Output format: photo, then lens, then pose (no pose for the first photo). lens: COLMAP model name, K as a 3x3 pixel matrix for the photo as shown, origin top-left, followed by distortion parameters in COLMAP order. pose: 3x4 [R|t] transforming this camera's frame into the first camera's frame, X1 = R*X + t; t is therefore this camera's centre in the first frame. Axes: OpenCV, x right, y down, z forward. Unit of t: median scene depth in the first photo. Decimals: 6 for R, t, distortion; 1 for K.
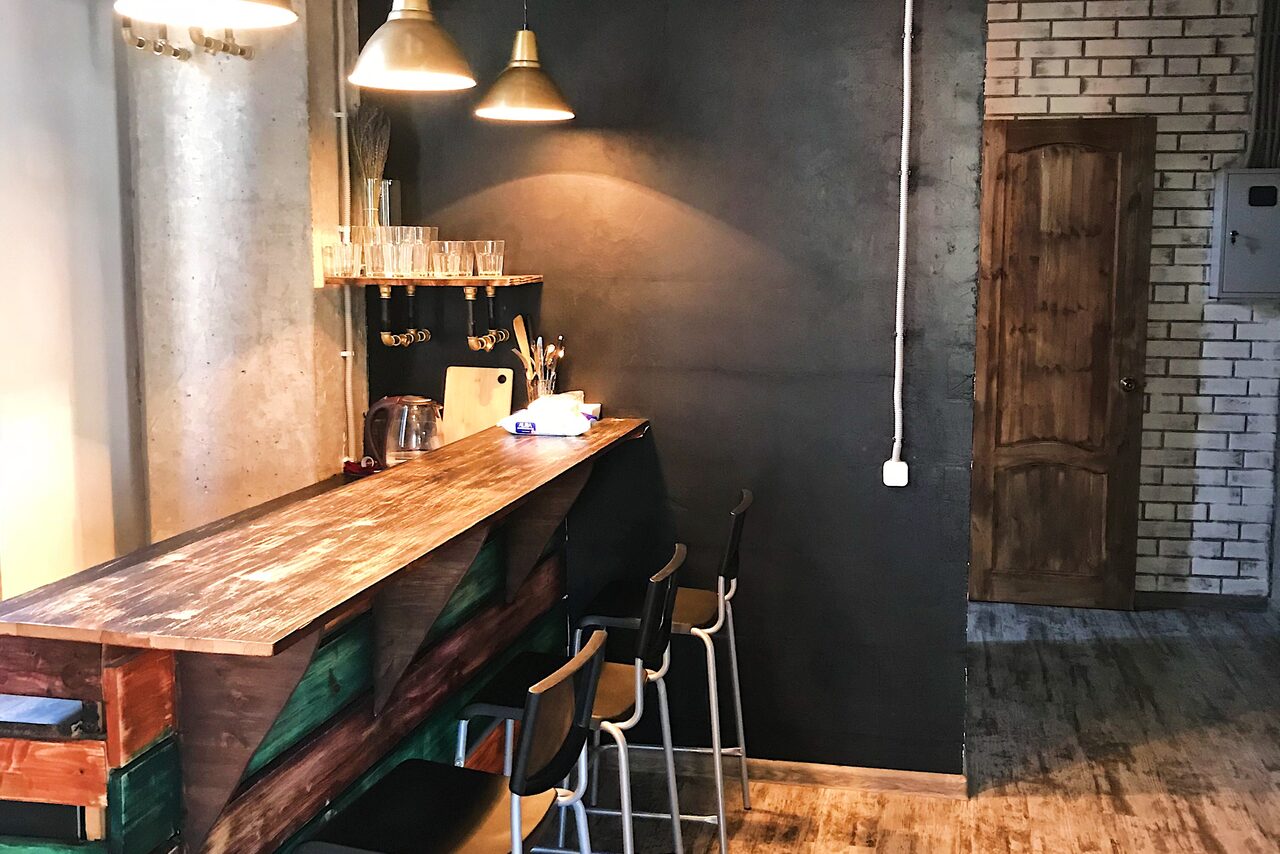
lens RADIAL K [[1407.9, 0, 640.0], [0, 1407.9, 427.0], [0, 0, 1]] dist [0.208915, -0.645948]
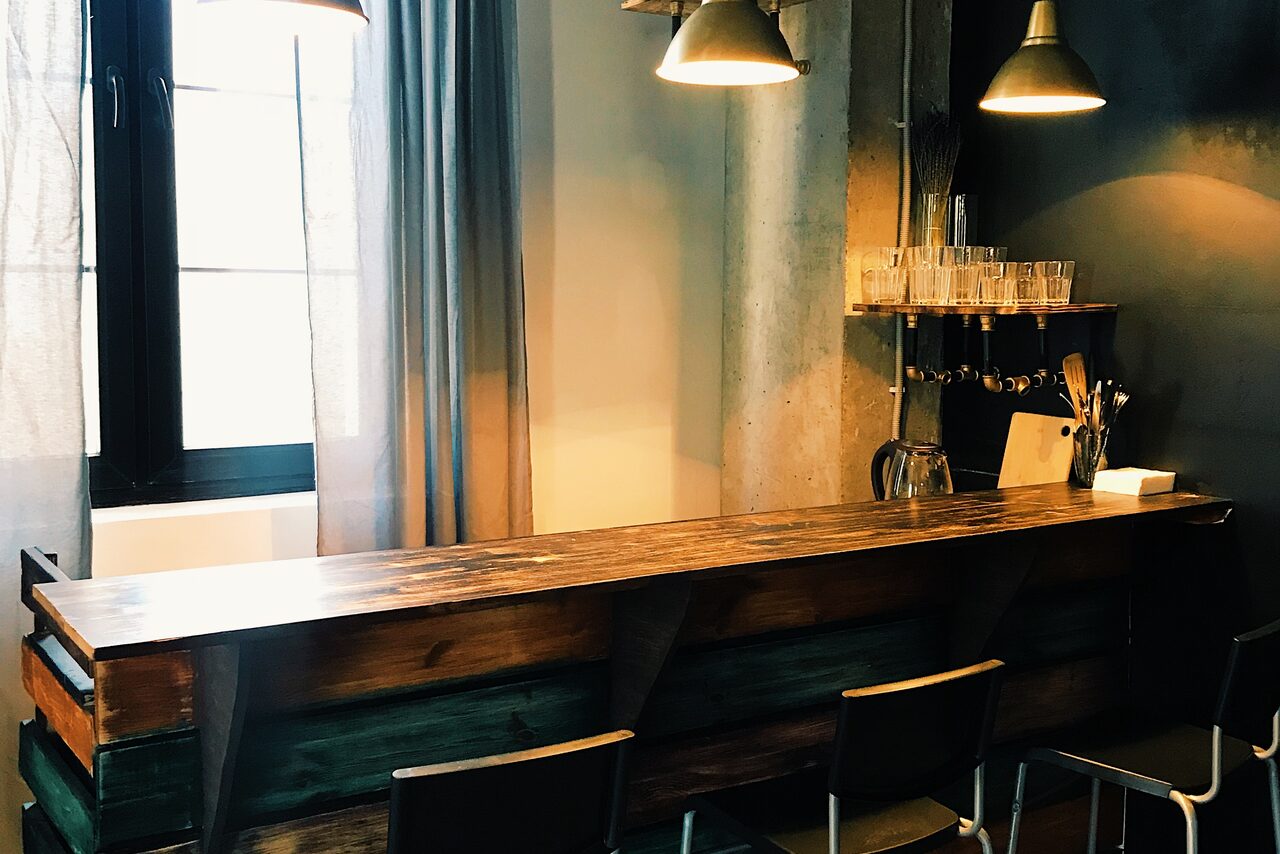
lens RADIAL K [[1407.9, 0, 640.0], [0, 1407.9, 427.0], [0, 0, 1]] dist [0.208915, -0.645948]
pose [[0.708310, 0.073716, -0.702042, 0.320313], [-0.095914, 0.995359, 0.007745, -0.020263], [0.699355, 0.061850, 0.712093, 0.258299]]
